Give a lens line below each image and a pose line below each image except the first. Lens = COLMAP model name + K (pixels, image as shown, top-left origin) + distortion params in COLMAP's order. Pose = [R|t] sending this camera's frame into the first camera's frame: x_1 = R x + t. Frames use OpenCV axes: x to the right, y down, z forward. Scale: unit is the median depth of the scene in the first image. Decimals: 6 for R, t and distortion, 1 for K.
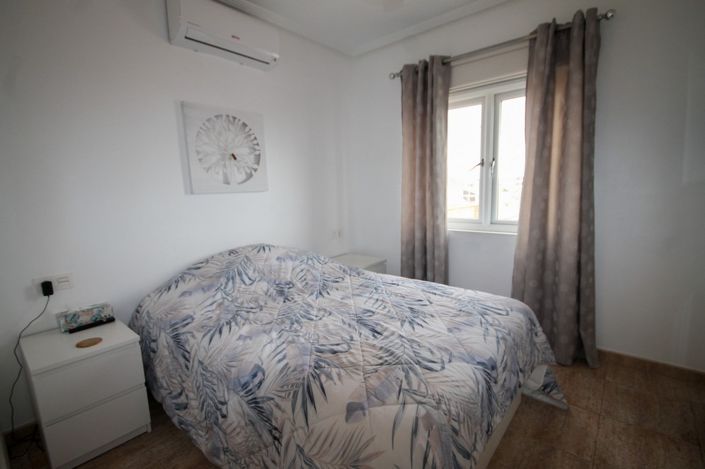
lens RADIAL K [[333.1, 0, 353.2], [0, 333.1, 238.4], [0, 0, 1]] dist [0.001360, 0.000358]
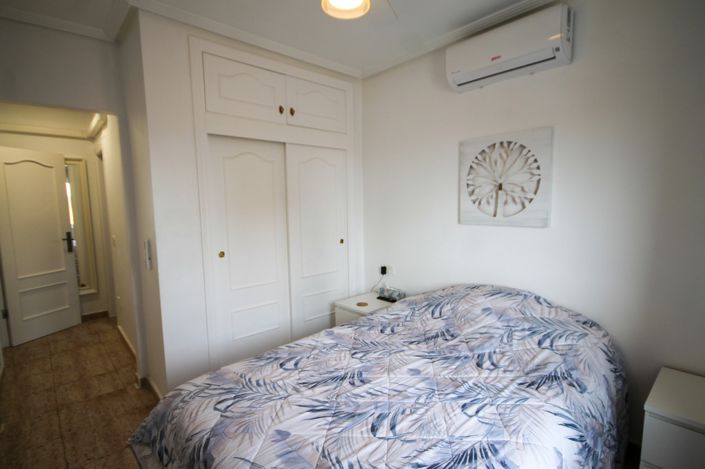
lens RADIAL K [[333.1, 0, 353.2], [0, 333.1, 238.4], [0, 0, 1]] dist [0.001360, 0.000358]
pose [[-0.113322, 0.133771, -0.984512, 0.690727], [-0.137314, 0.979277, 0.148865, -0.217205], [0.984024, 0.152058, -0.092605, 0.825450]]
